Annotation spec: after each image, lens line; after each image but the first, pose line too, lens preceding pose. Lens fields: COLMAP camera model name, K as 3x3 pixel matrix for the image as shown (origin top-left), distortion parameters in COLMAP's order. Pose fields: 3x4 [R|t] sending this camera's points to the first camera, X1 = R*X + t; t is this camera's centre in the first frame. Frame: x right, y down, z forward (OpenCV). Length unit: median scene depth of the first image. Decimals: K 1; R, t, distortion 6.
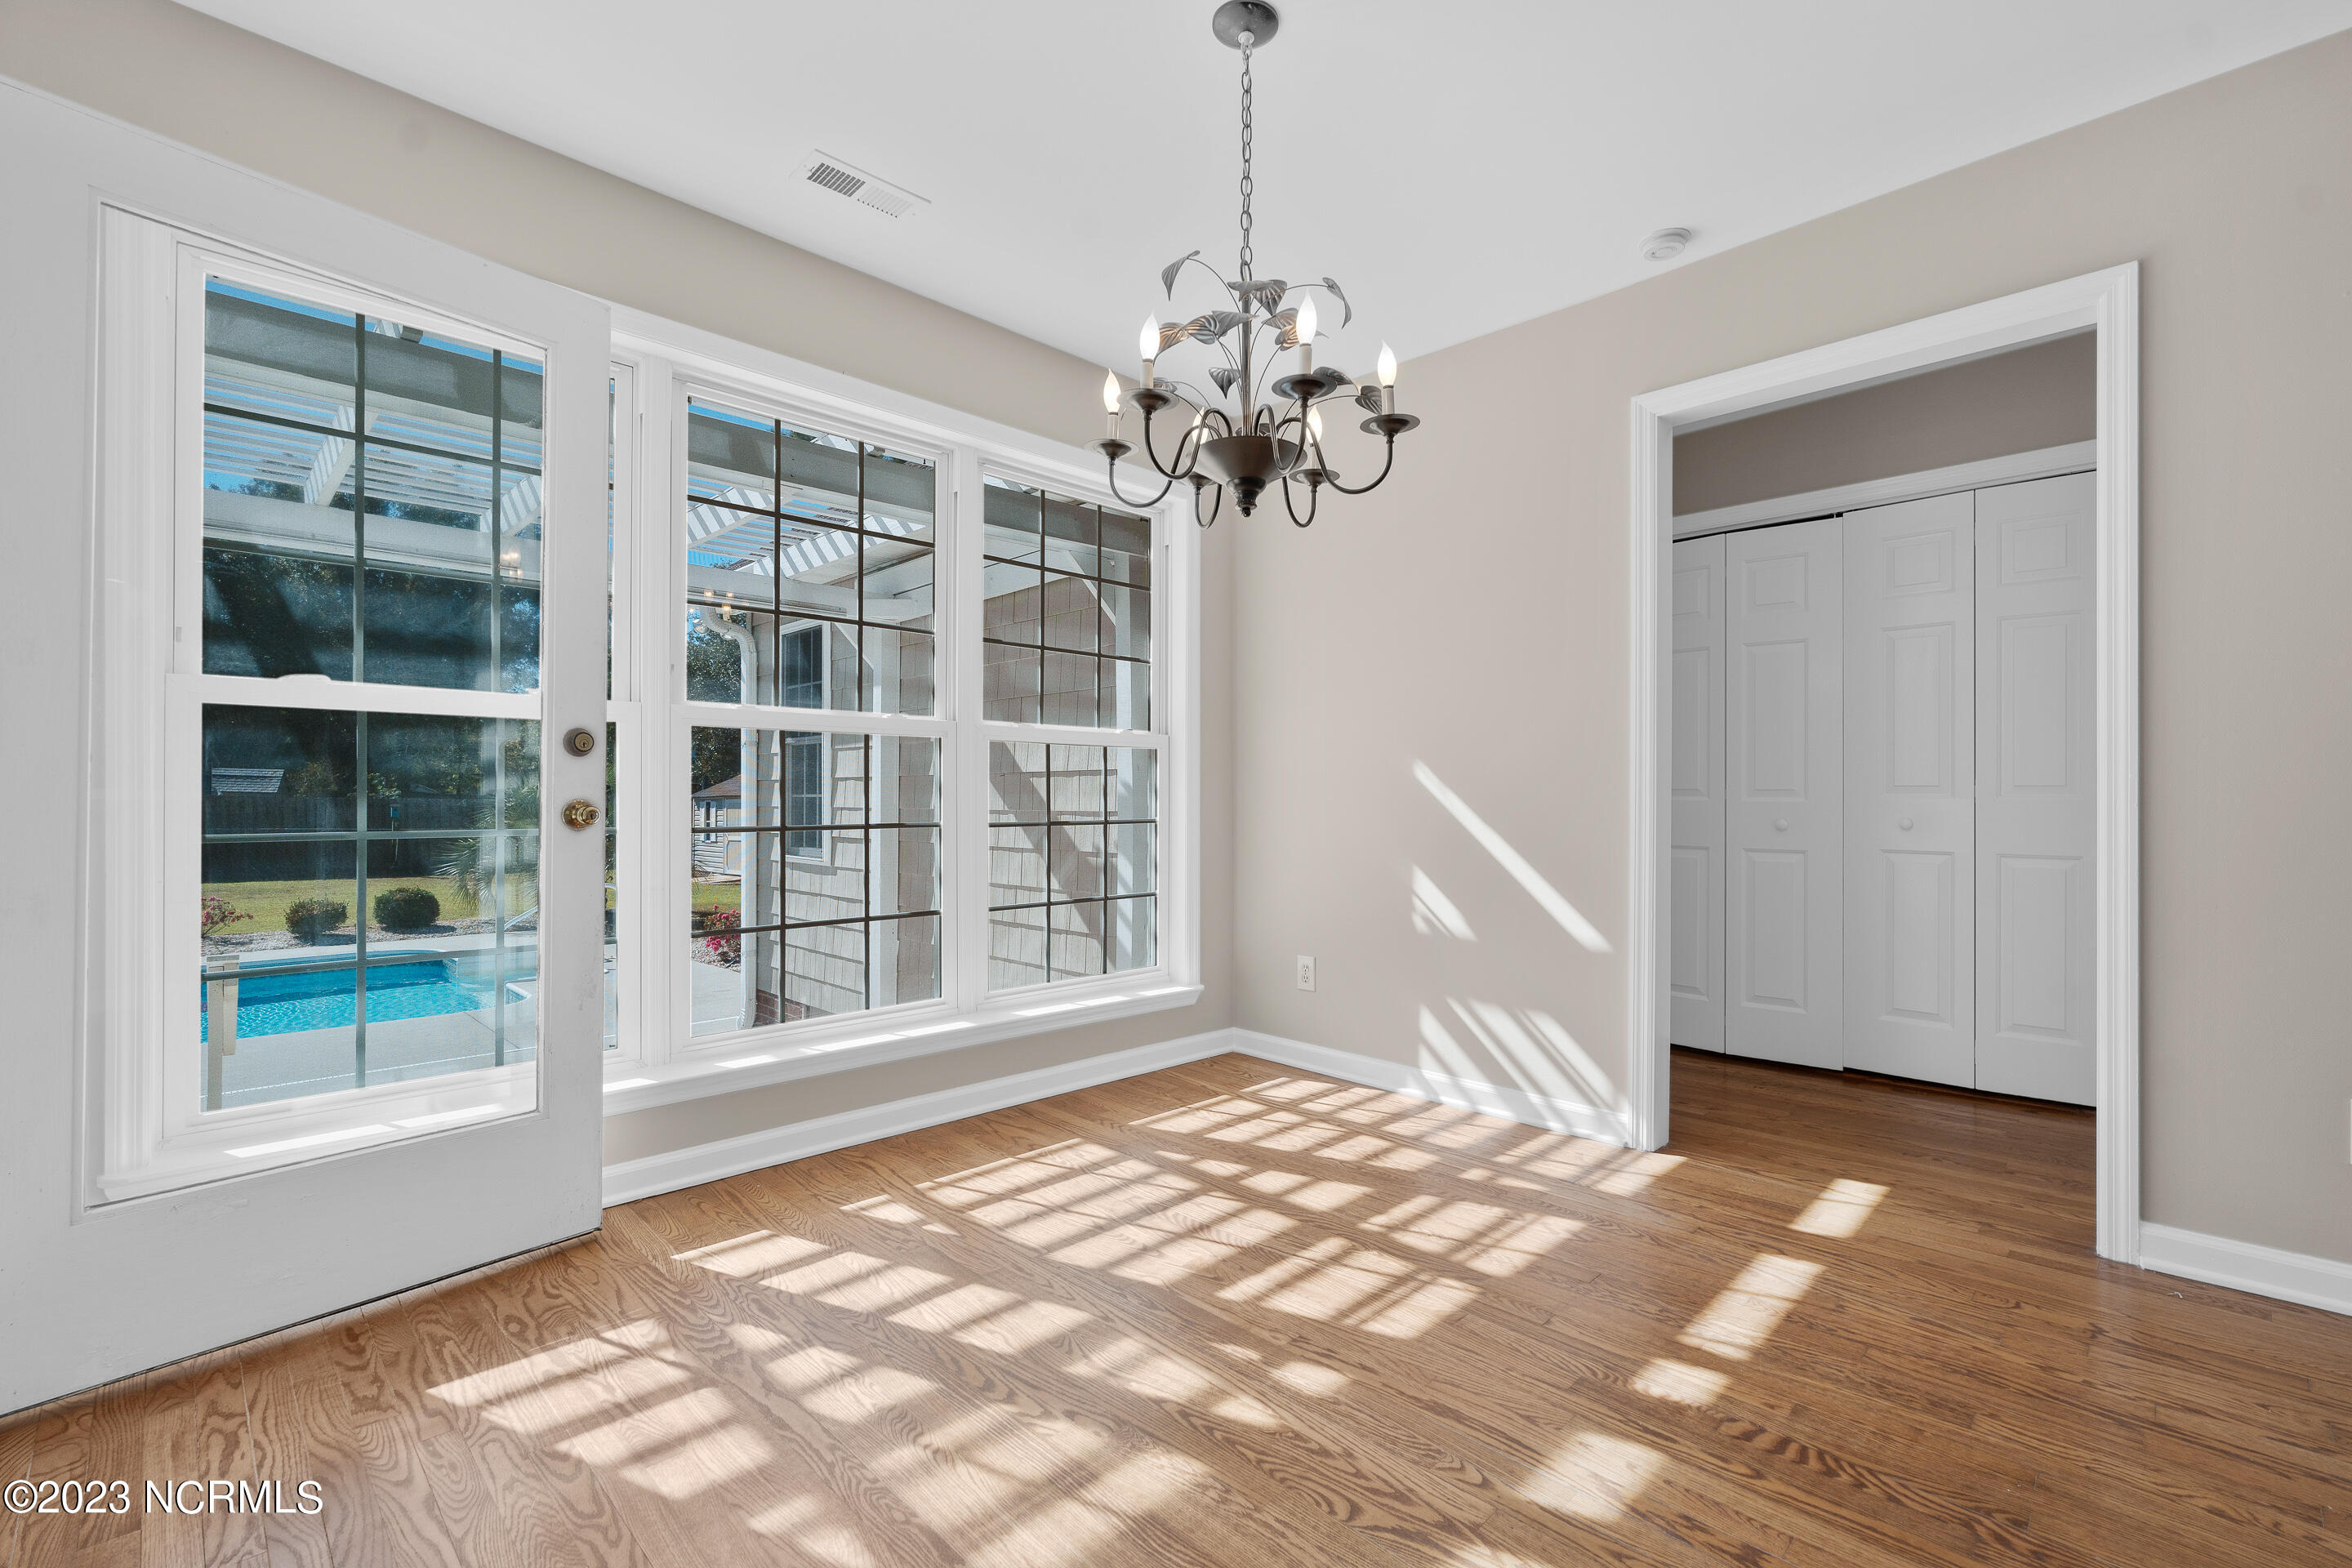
lens RADIAL K [[1024.3, 0, 1167.3], [0, 1024.3, 783.1], [0, 0, 1]] dist [-0.003598, -0.000852]
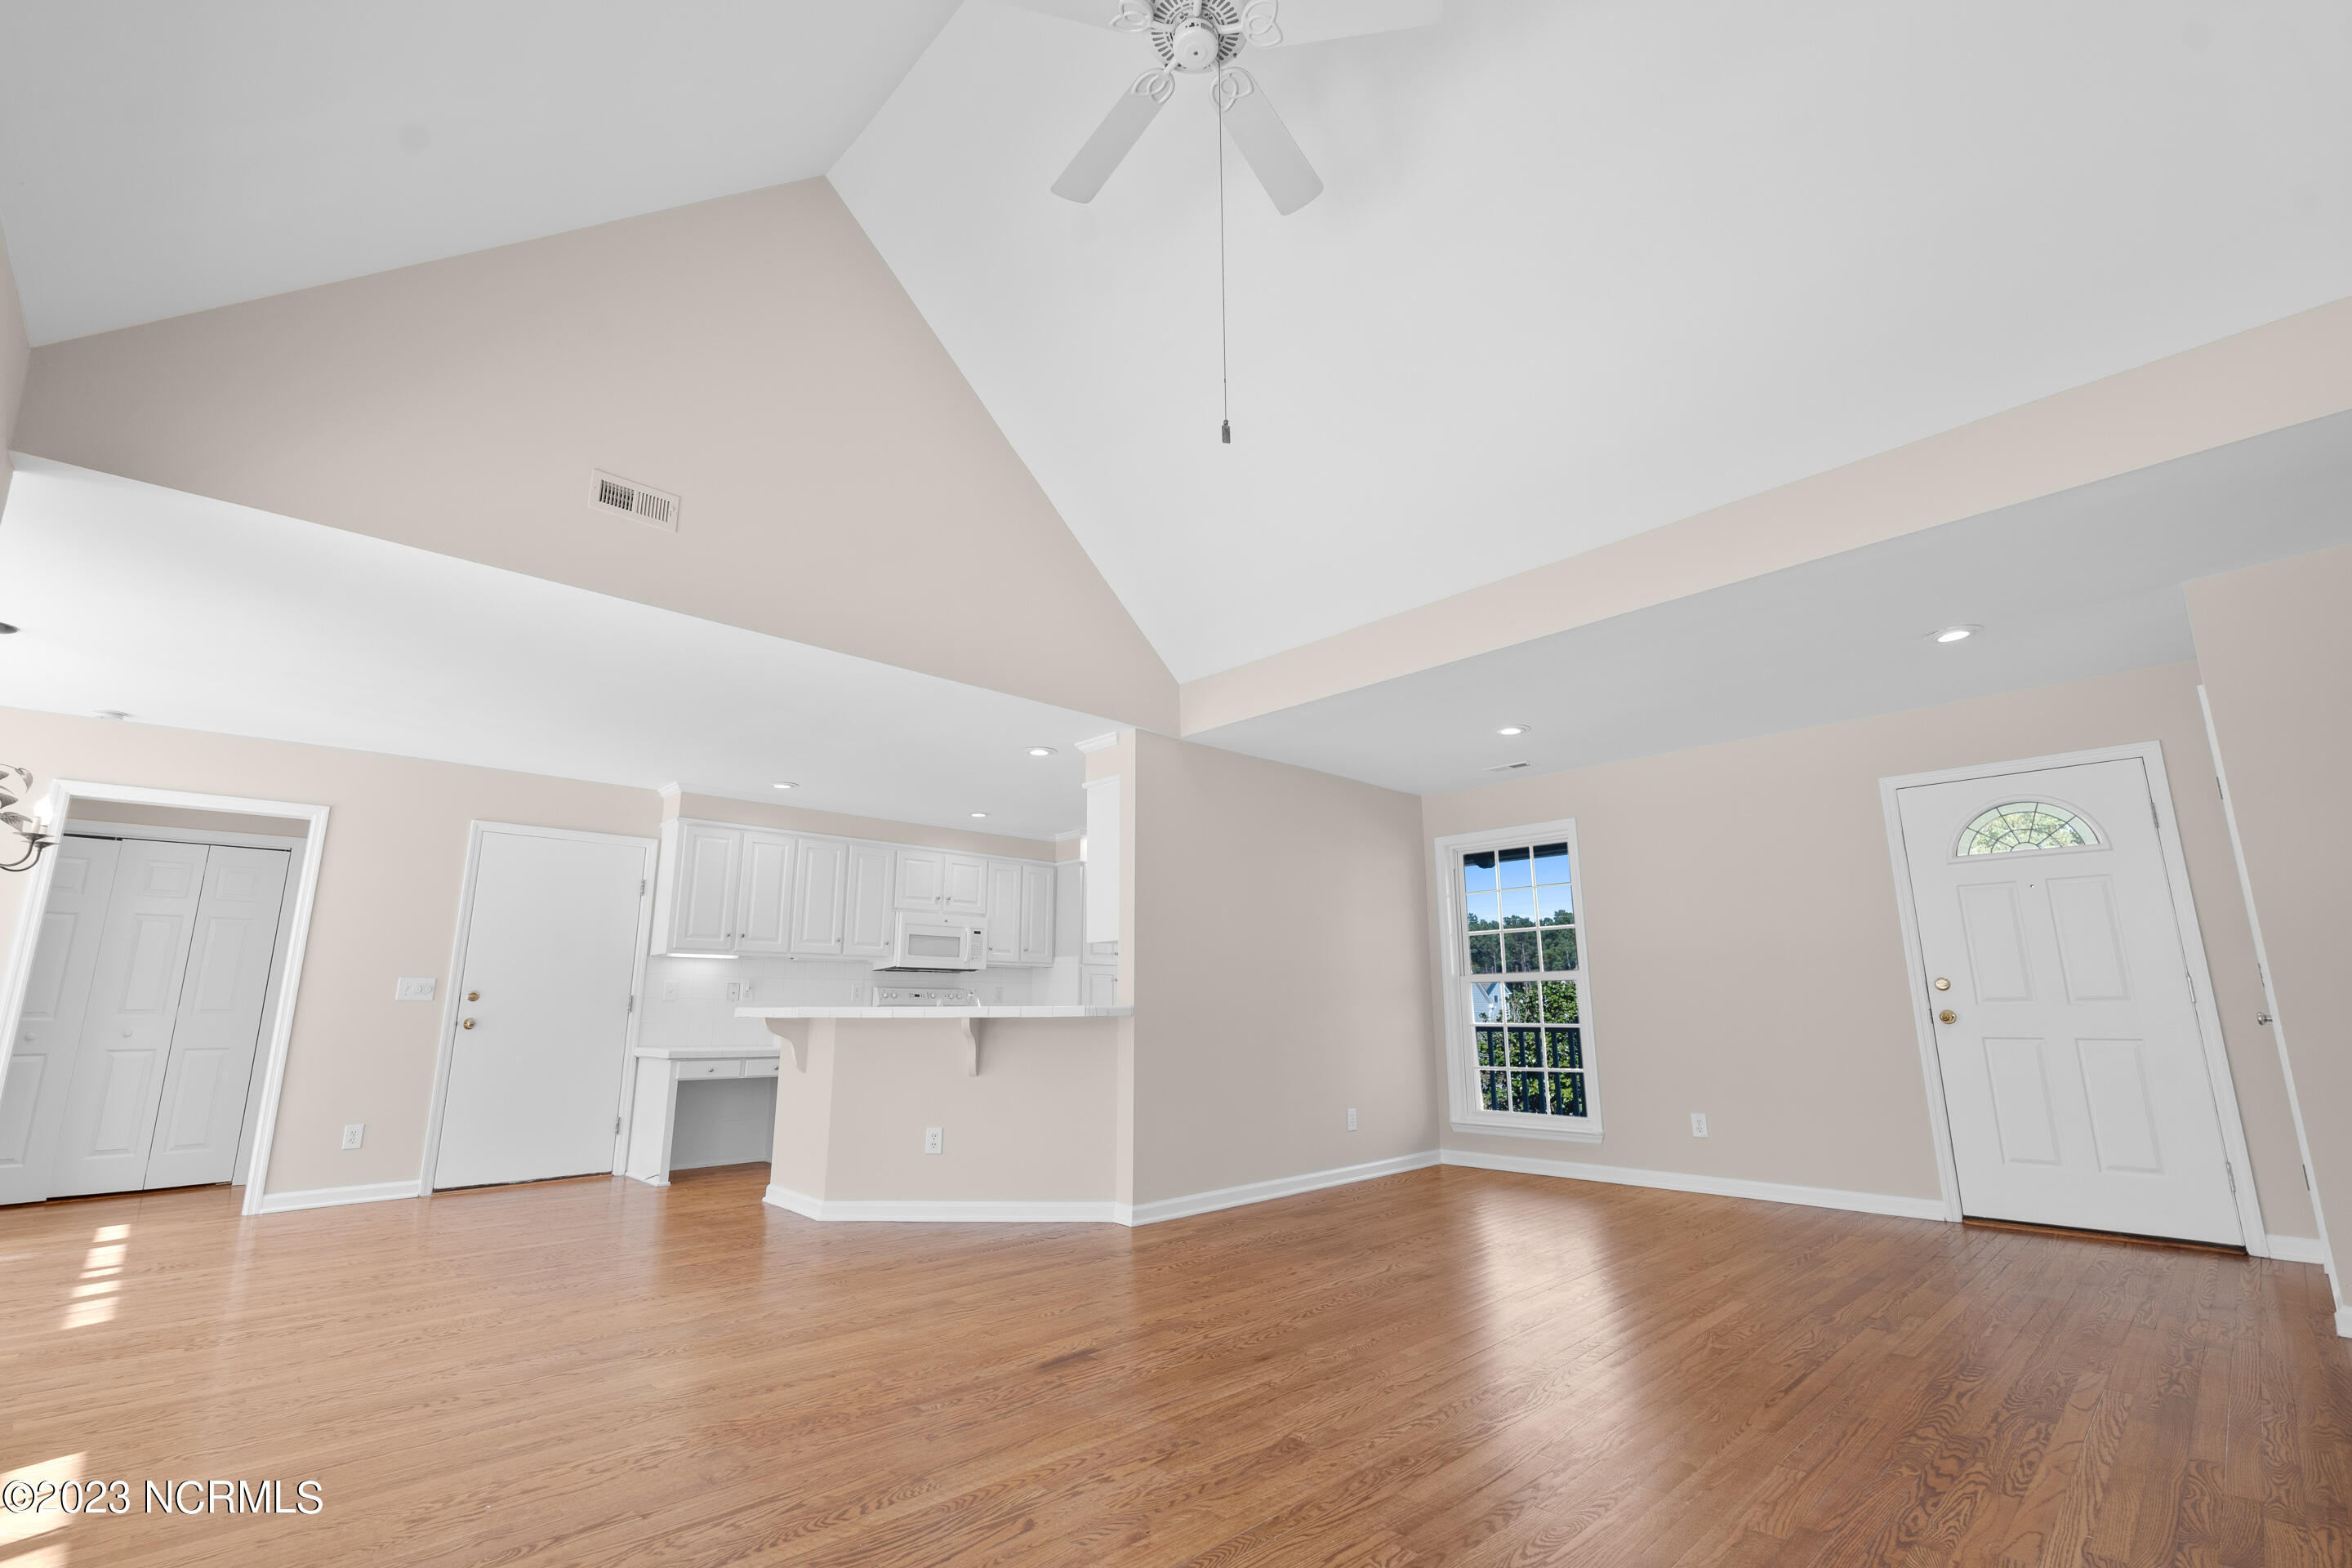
lens RADIAL K [[1024.3, 0, 1167.3], [0, 1024.3, 783.1], [0, 0, 1]] dist [-0.003598, -0.000852]
pose [[0.004264, 0.211795, 0.977305, -1.138052], [-0.008775, 0.977284, -0.211752, -0.024564], [-0.999952, -0.007673, 0.006026, -0.823401]]
